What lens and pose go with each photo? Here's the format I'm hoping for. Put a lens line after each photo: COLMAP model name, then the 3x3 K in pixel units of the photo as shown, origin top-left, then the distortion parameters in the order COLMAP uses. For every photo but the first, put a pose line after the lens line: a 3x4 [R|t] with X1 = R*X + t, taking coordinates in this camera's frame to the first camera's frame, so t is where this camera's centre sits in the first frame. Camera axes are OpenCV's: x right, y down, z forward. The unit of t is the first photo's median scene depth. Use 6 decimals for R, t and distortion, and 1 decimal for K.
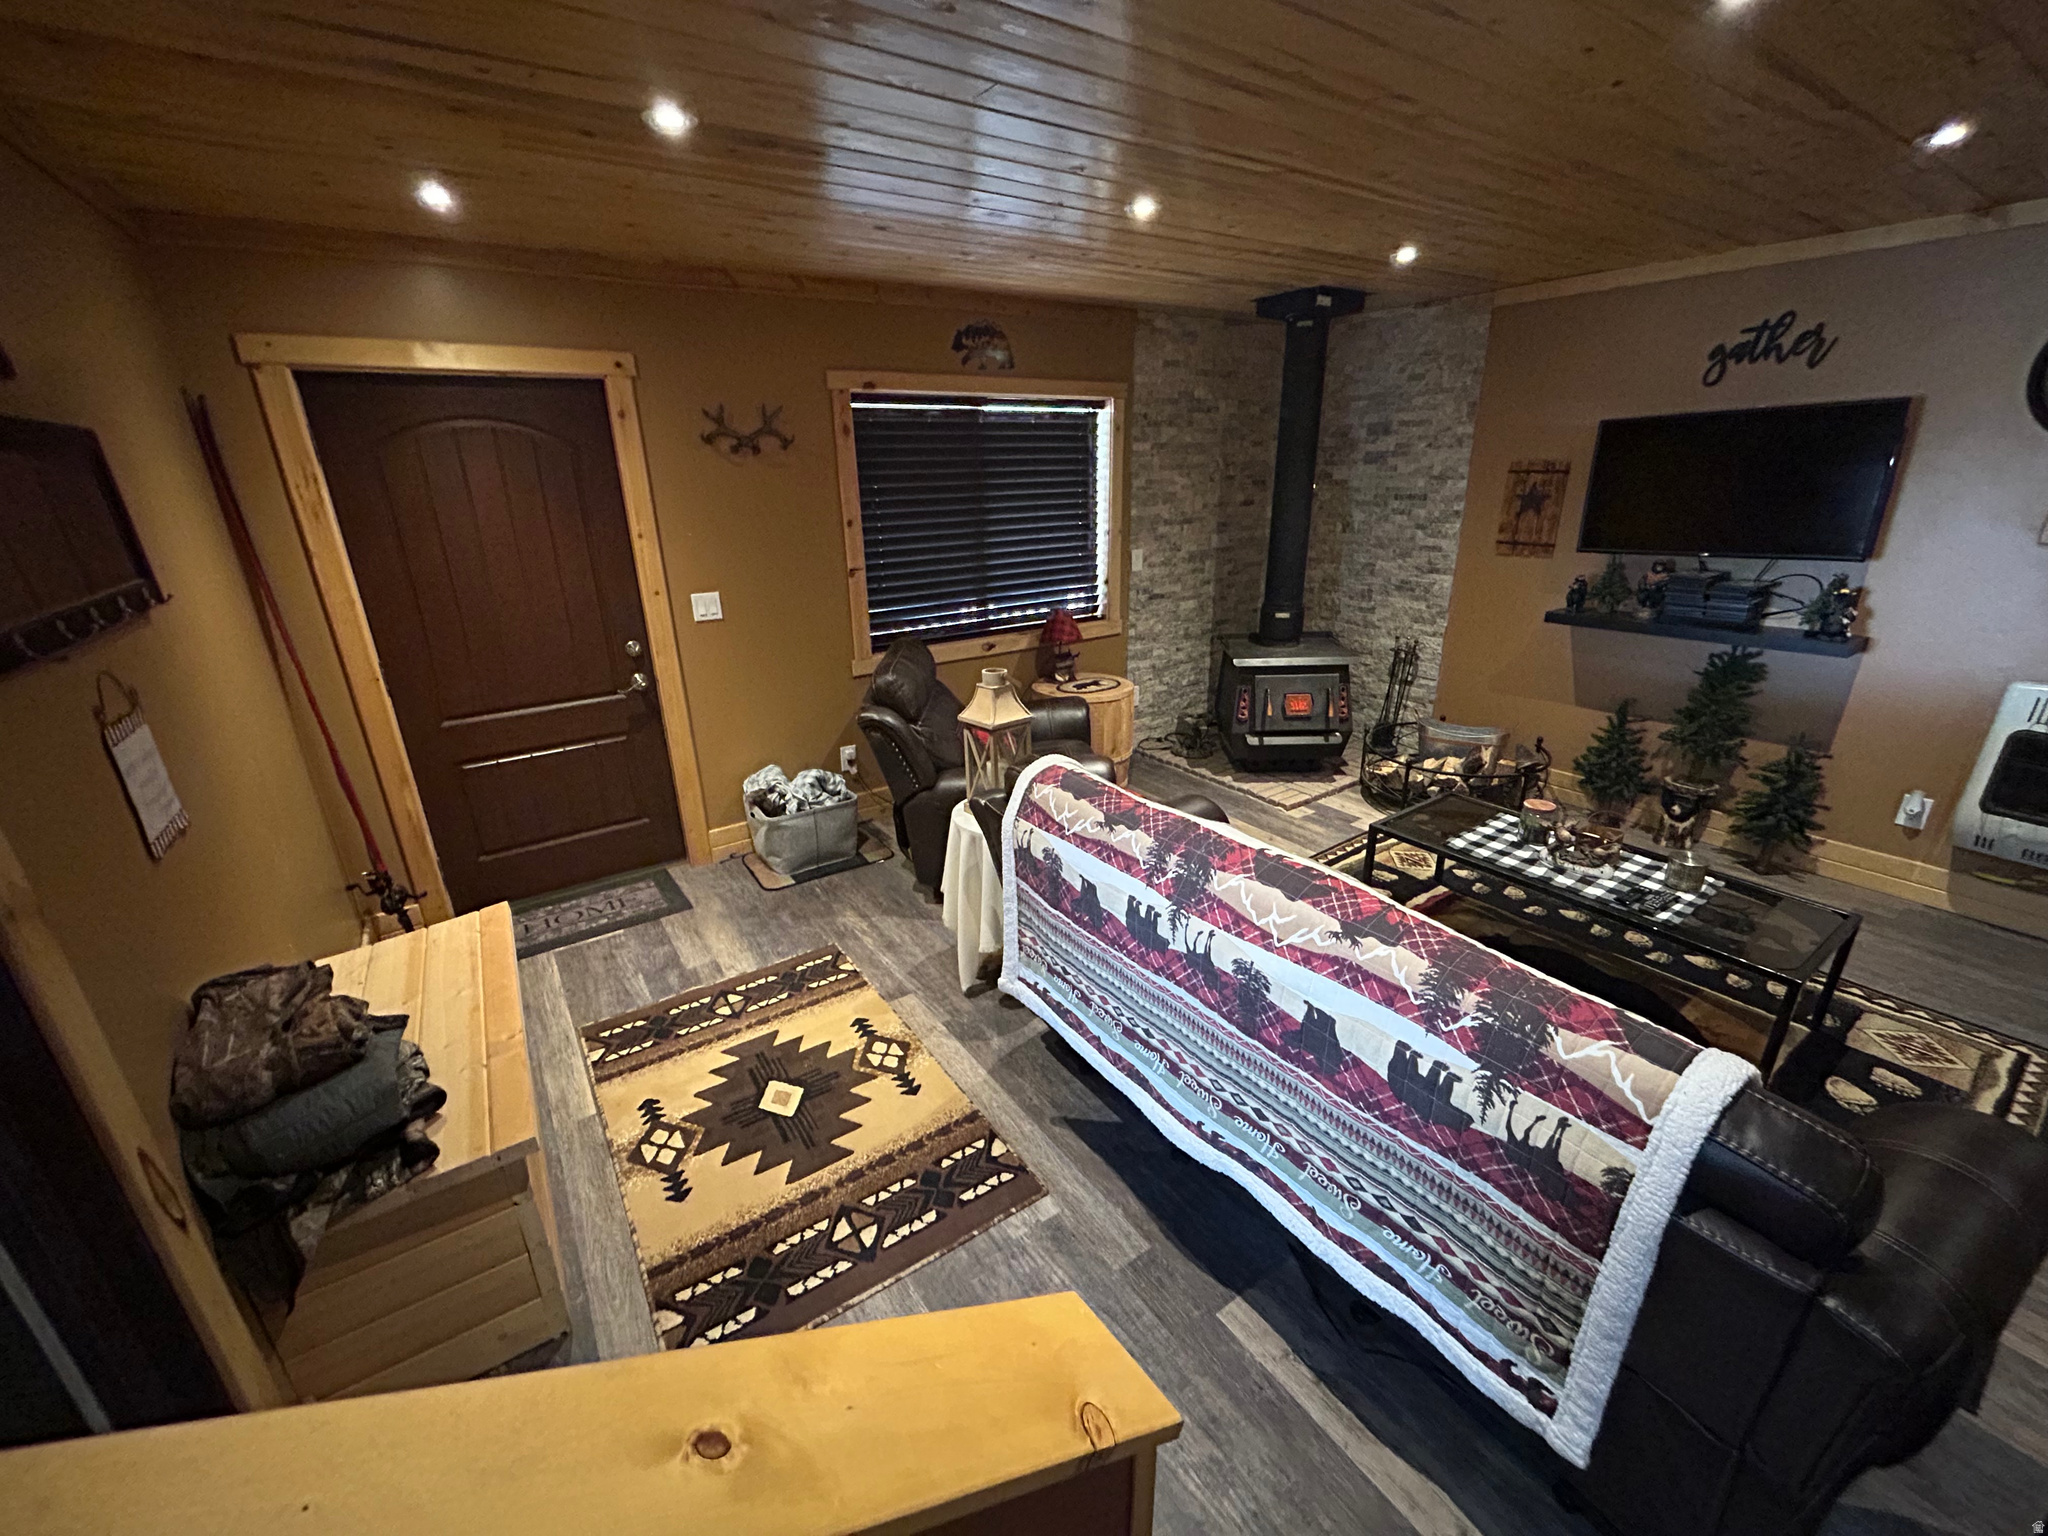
lens RADIAL K [[828.3, 0, 1010.6], [0, 828.3, 769.9], [0, 0, 1]] dist [-0.016263, 0.007298]
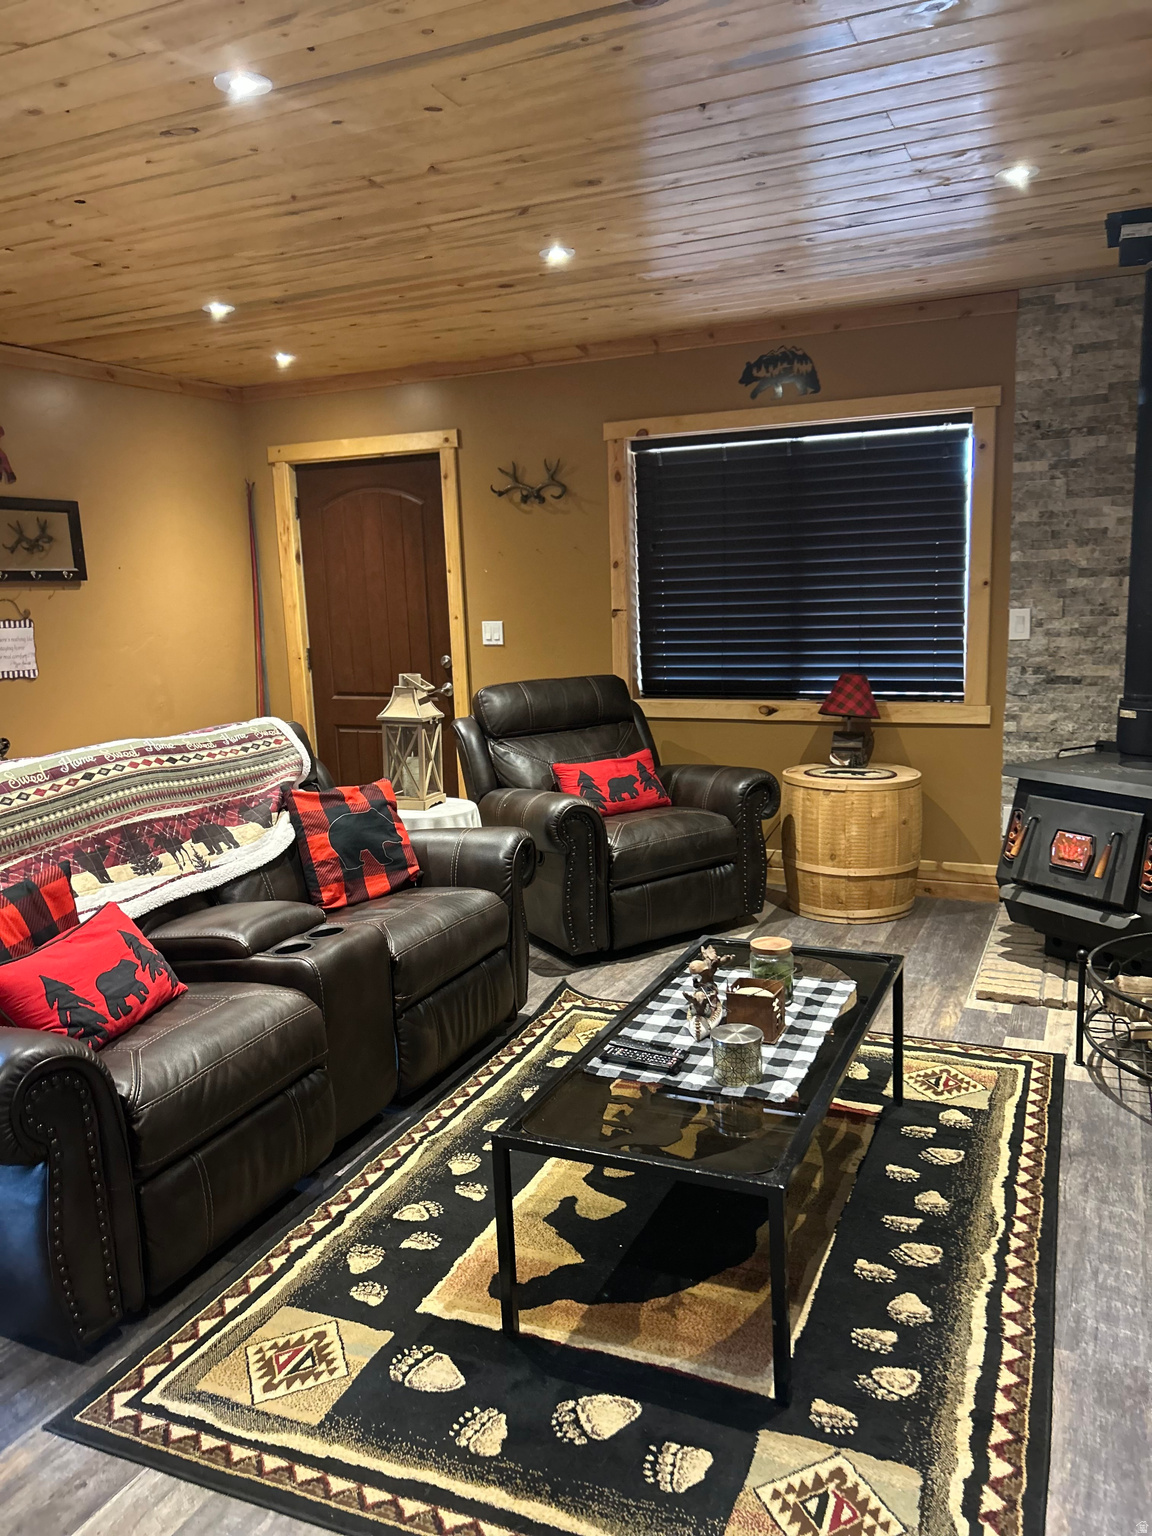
lens RADIAL K [[1137.2, 0, 574.2], [0, 1137.2, 776.0], [0, 0, 1]] dist [0.051929, -0.082837]
pose [[0.520838, 0.151373, -0.840127, 0.864658], [-0.276739, 0.960944, 0.001577, -0.030486], [0.807554, 0.231675, 0.542387, 0.221698]]
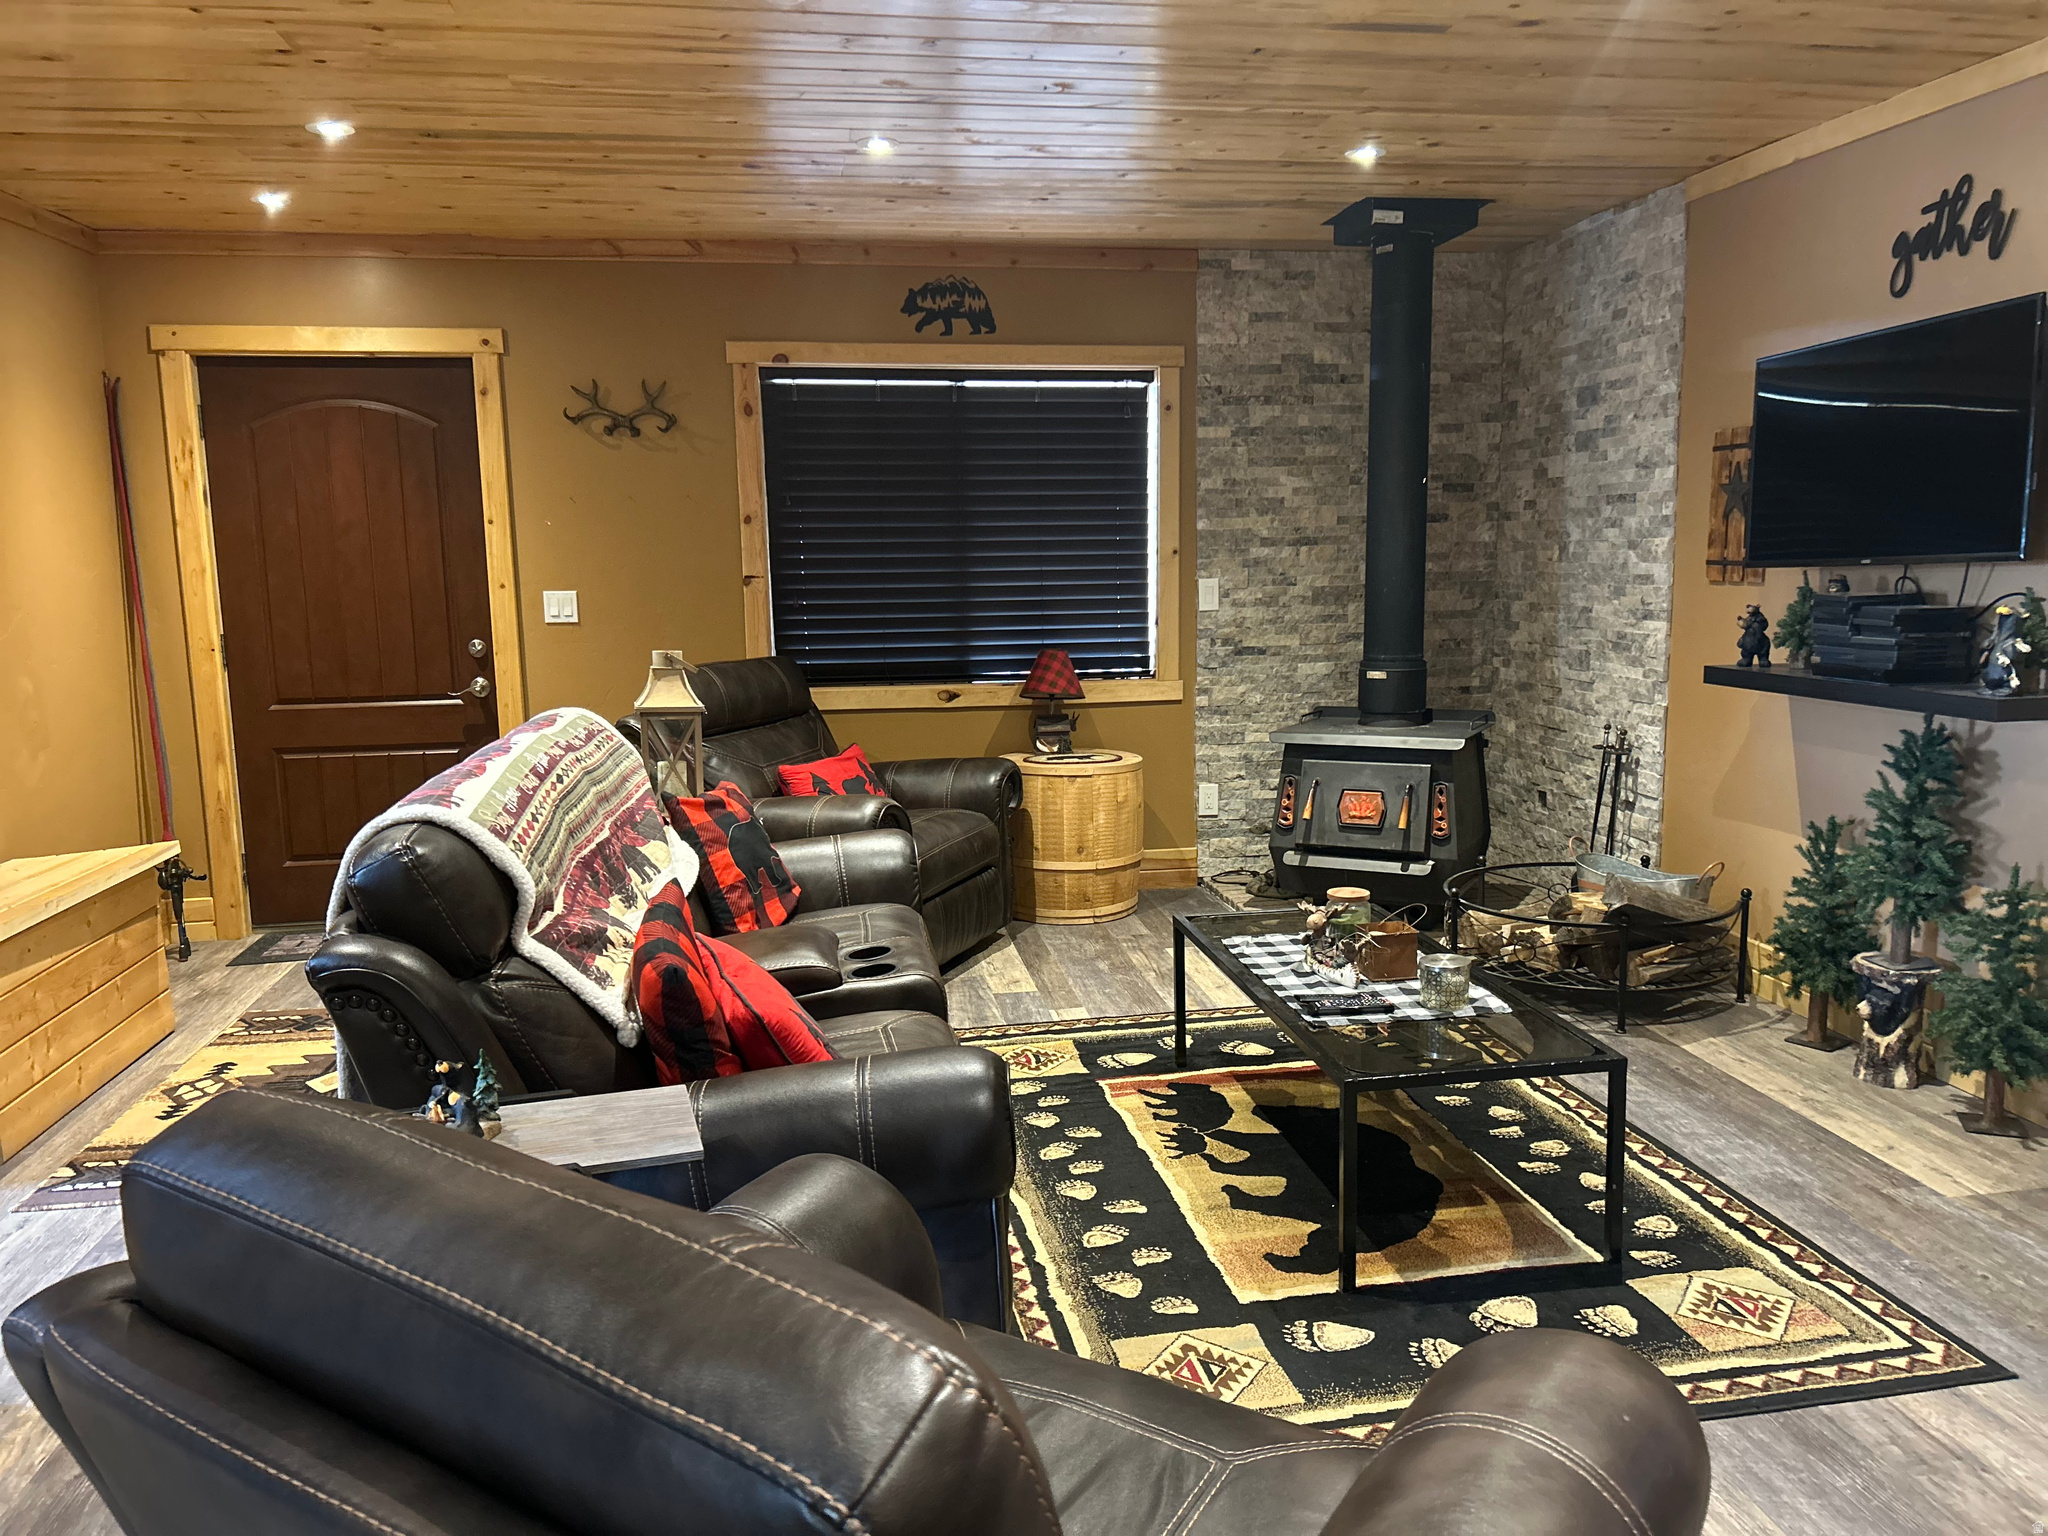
lens RADIAL K [[1516.2, 0, 1028.1], [0, 1516.2, 779.1], [0, 0, 1]] dist [0.051929, -0.082837]
pose [[0.906717, 0.074490, -0.415109, 0.597008], [-0.152877, 0.975387, -0.158898, 0.123423], [0.393056, 0.207536, 0.895788, -0.147389]]
